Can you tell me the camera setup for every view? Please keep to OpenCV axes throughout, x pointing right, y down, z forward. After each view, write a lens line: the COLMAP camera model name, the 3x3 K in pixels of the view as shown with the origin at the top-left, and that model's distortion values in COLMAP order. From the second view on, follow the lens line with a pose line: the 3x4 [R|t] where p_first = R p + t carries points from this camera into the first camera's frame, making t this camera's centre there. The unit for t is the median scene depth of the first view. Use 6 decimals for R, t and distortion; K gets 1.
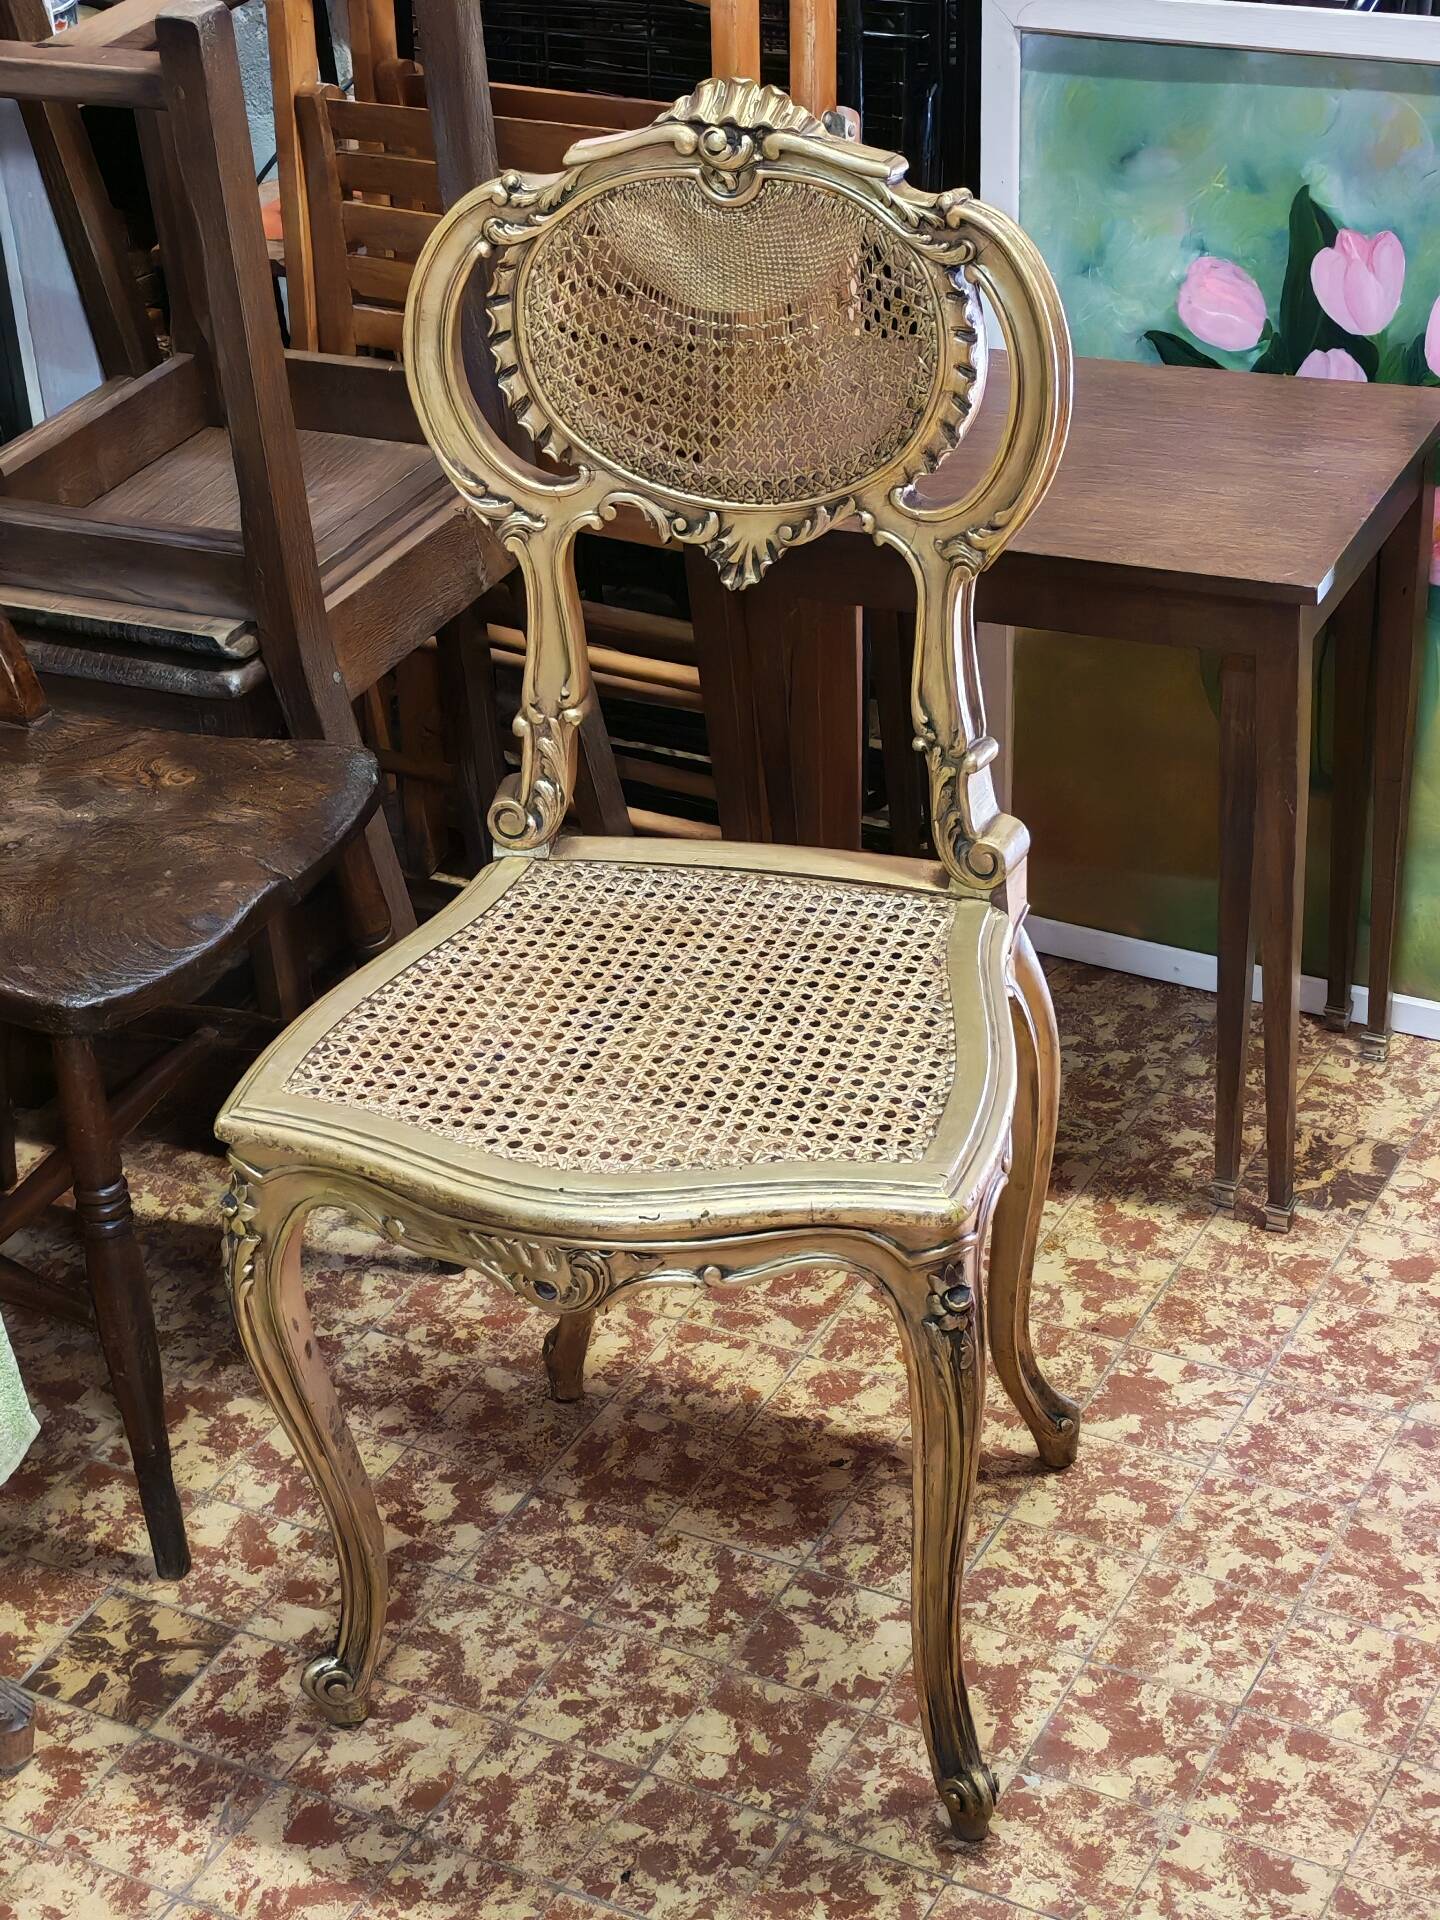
lens RADIAL K [[3454.1, 0, 730.3], [0, 3454.1, 956.6], [0, 0, 1]] dist [0.127238, 0.000000]
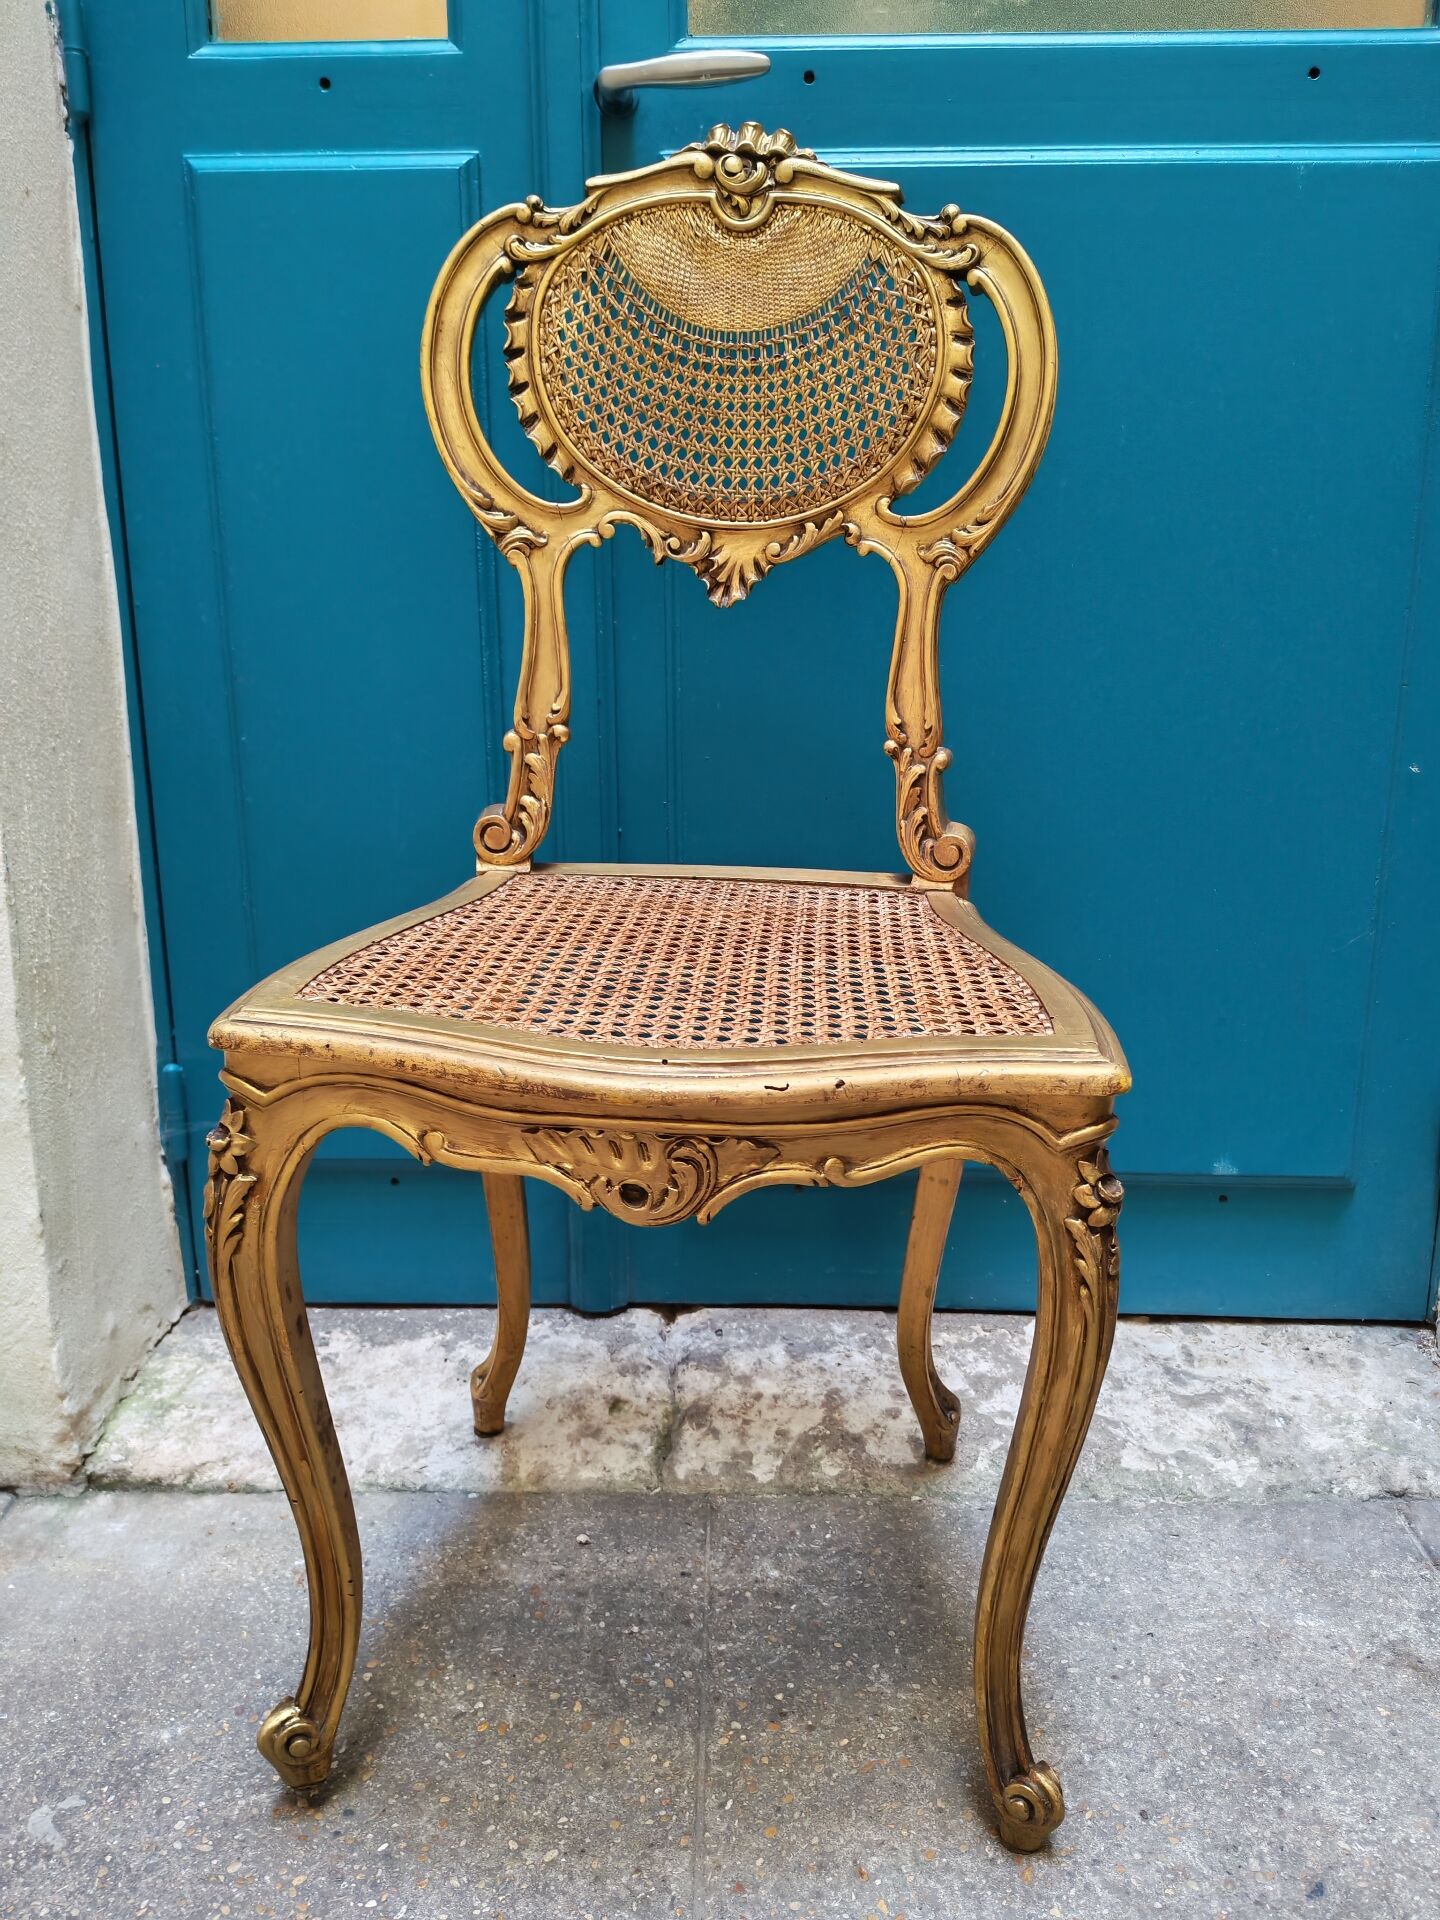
lens RADIAL K [[1450.9, 0, 738.4], [0, 1450.9, 963.1], [0, 0, 1]] dist [0.080995, -0.110932]
pose [[0.968057, 0.022811, 0.249690, -0.109557], [0.039013, 0.970020, -0.239872, 0.118359], [-0.247676, 0.241951, 0.938145, 0.607706]]
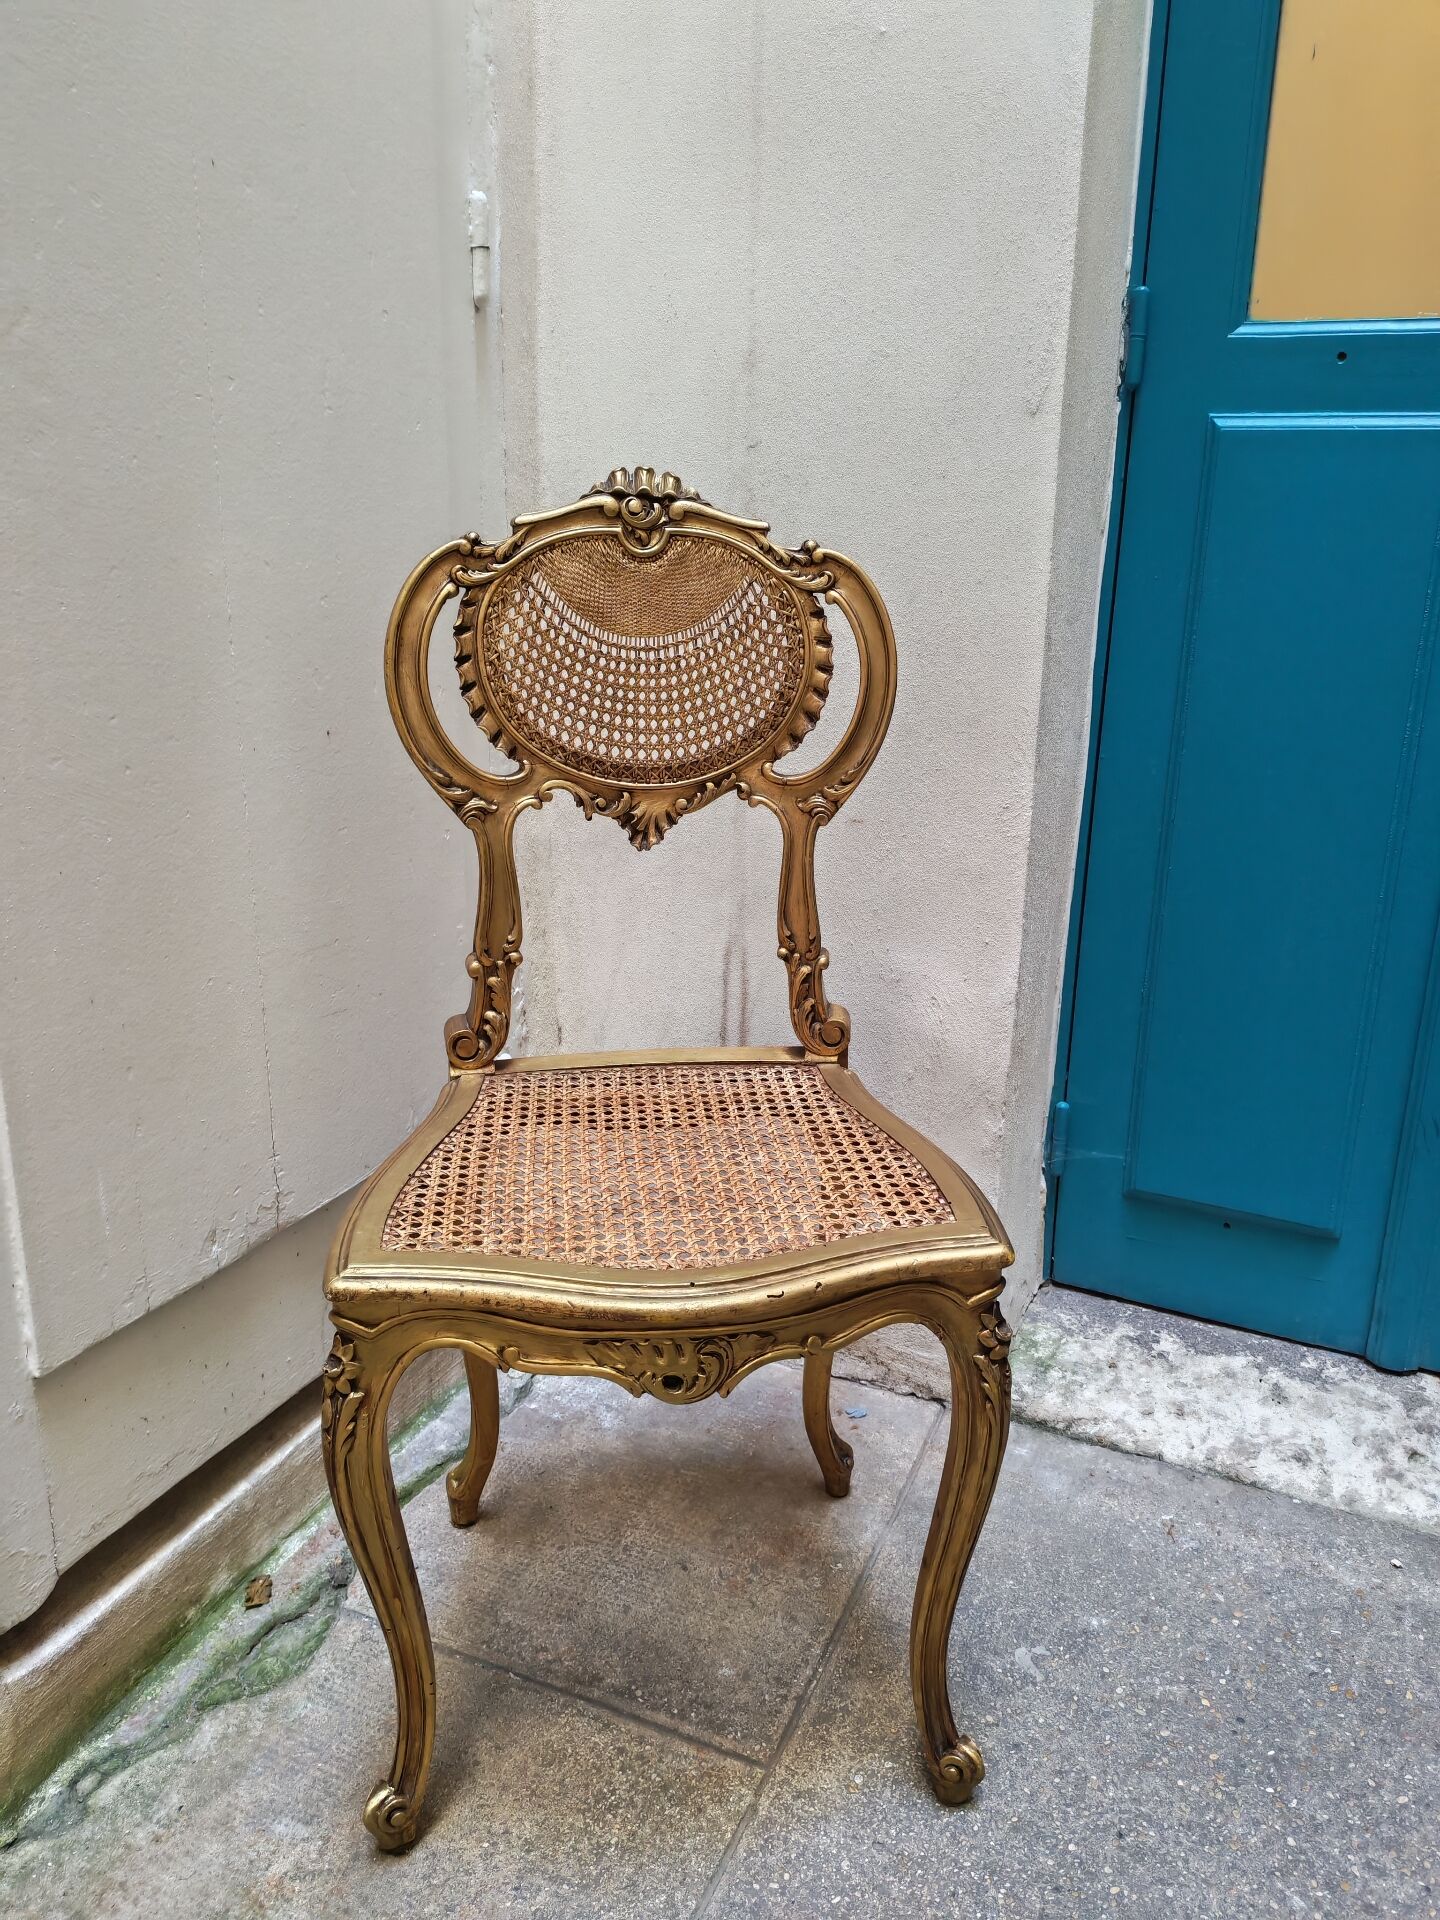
lens RADIAL K [[1450.9, 0, 737.0], [0, 1450.9, 975.0], [0, 0, 1]] dist [0.080995, -0.110932]
pose [[0.910246, -0.052536, 0.410721, -0.206473], [0.142382, 0.971144, -0.191329, 0.057304], [-0.388818, 0.232636, 0.891460, 0.503070]]
